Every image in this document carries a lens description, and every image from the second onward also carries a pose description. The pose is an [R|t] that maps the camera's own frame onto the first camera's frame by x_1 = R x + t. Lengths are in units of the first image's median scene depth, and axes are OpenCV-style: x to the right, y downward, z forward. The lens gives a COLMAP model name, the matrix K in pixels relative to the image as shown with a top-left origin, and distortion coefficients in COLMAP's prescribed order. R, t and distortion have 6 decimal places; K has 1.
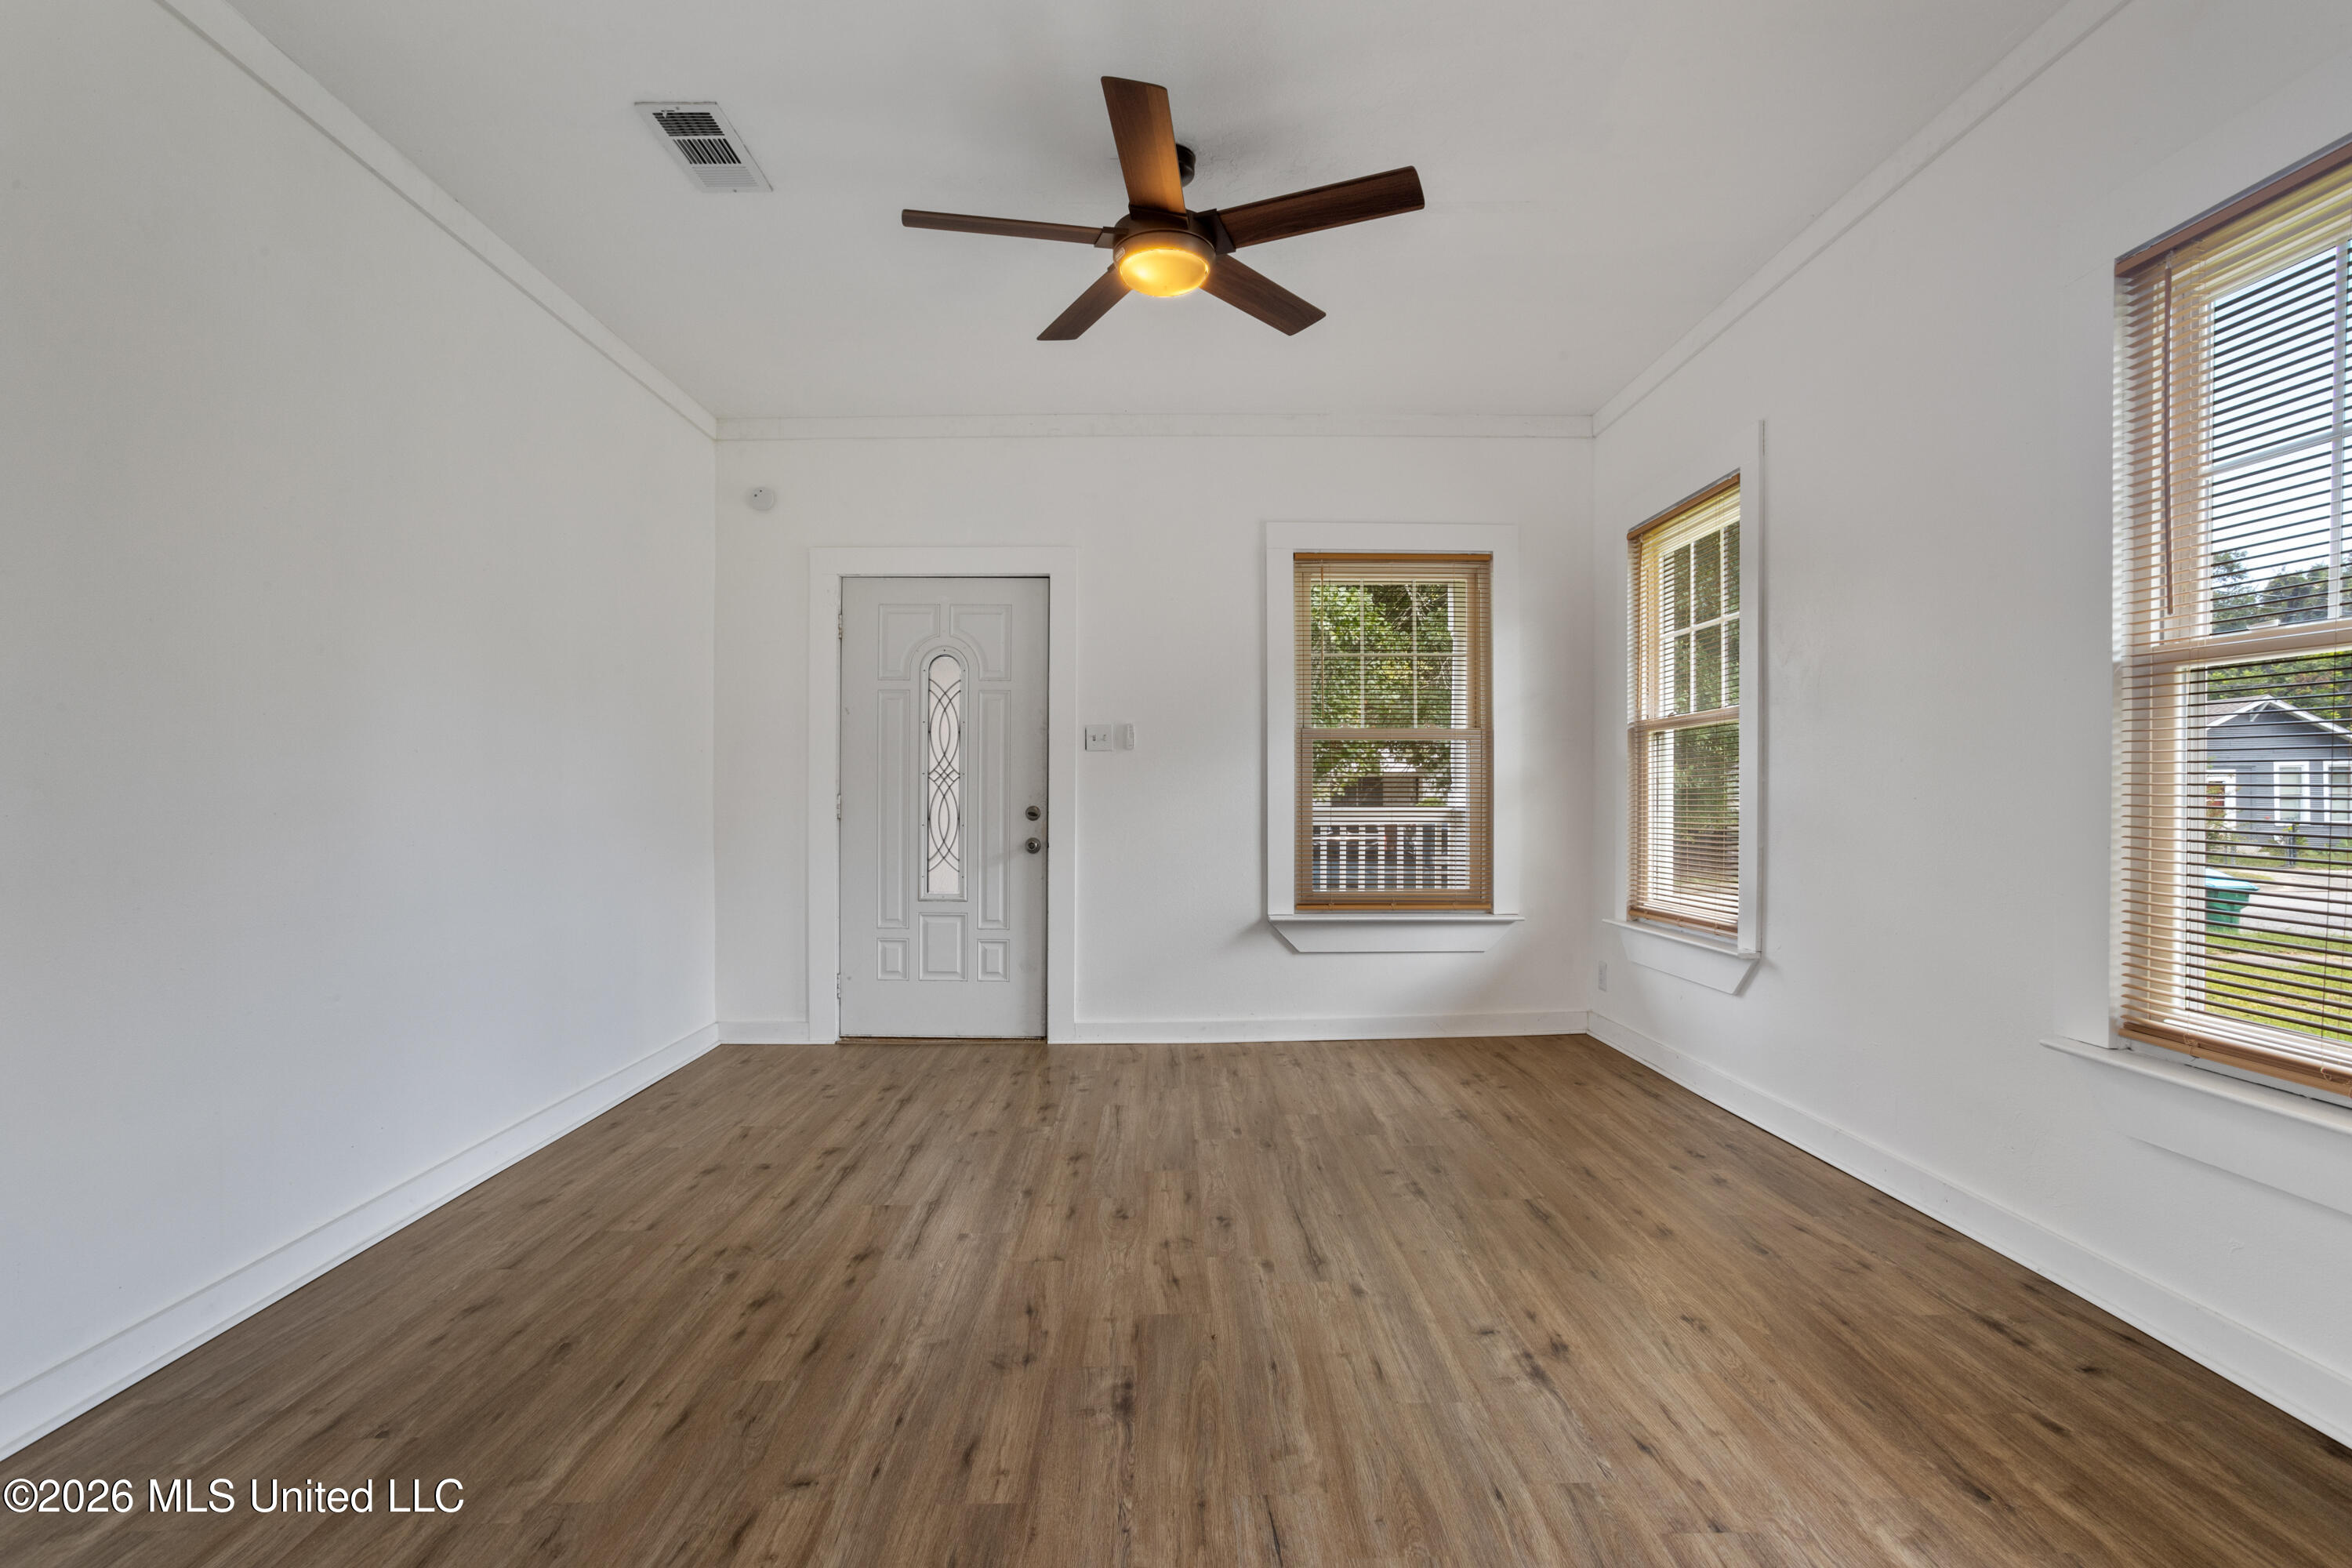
lens RADIAL K [[1140.3, 0, 1158.4], [0, 1140.3, 786.0], [0, 0, 1]] dist [-0.060944, 0.036419]
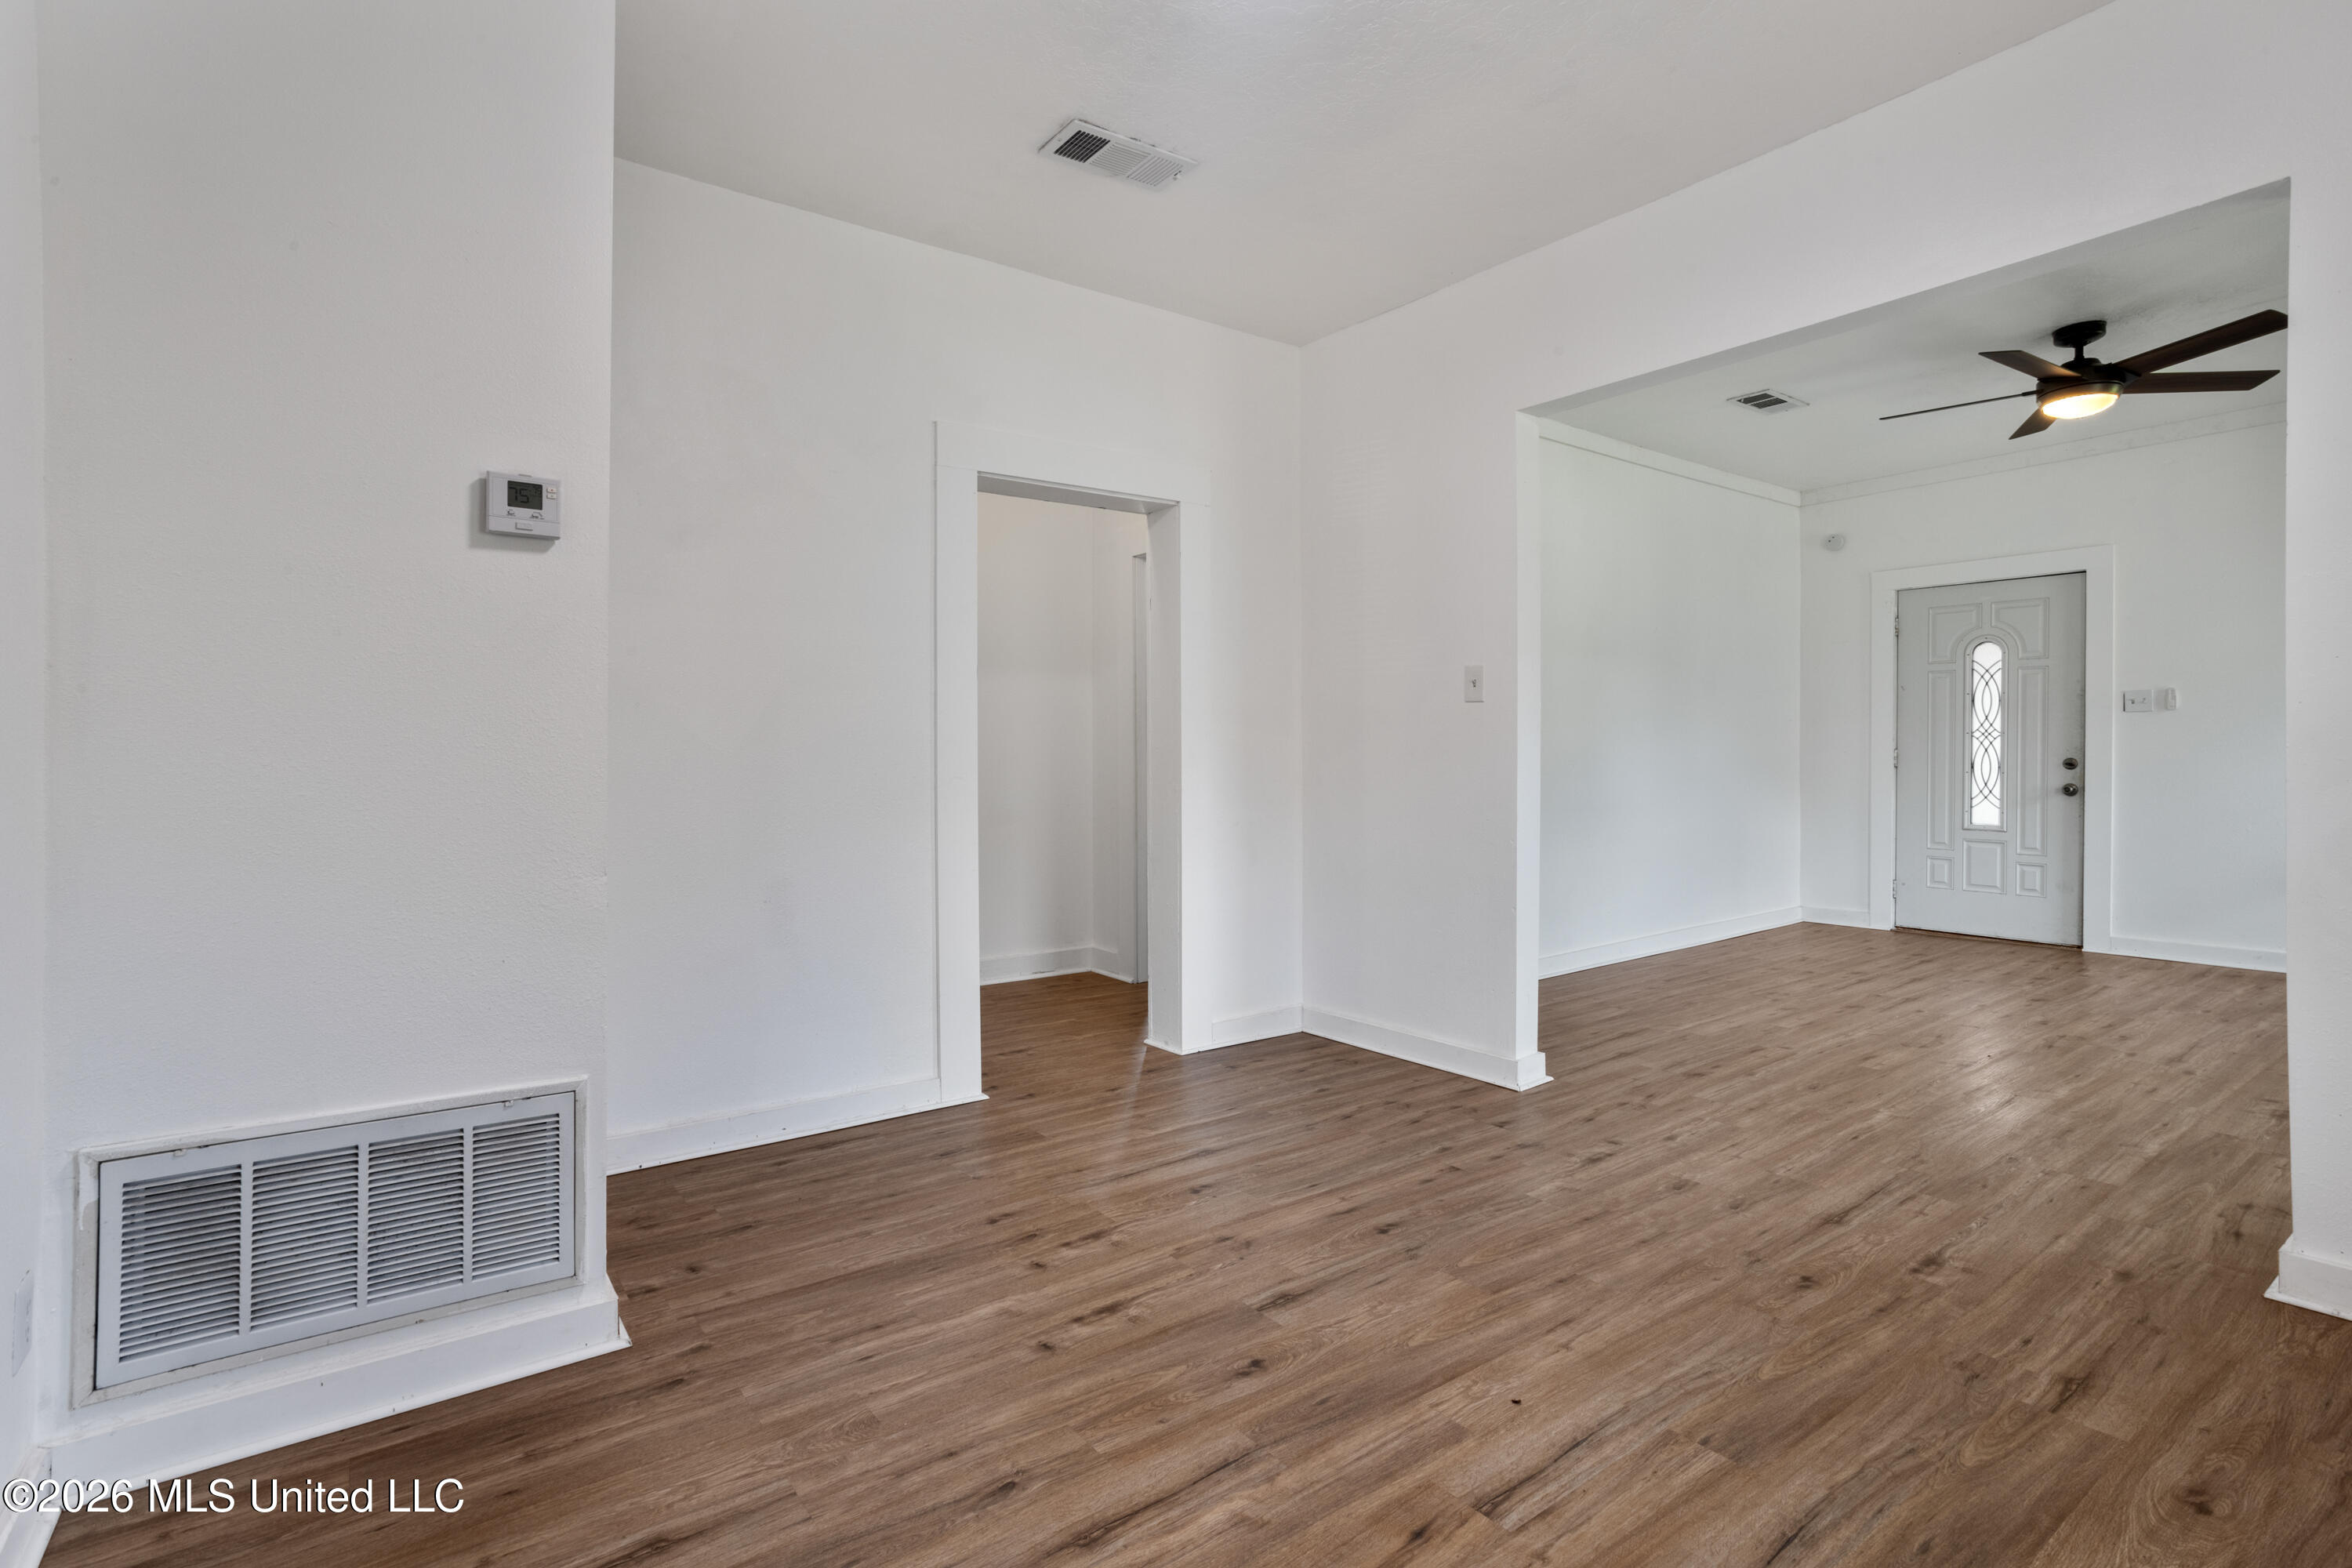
lens RADIAL K [[1140.3, 0, 1158.4], [0, 1140.3, 786.0], [0, 0, 1]] dist [-0.060944, 0.036419]
pose [[0.589338, 0.022539, -0.807572, 0.524195], [0.011421, 0.999278, 0.036224, -0.012733], [0.807806, -0.030572, 0.588655, -0.950473]]
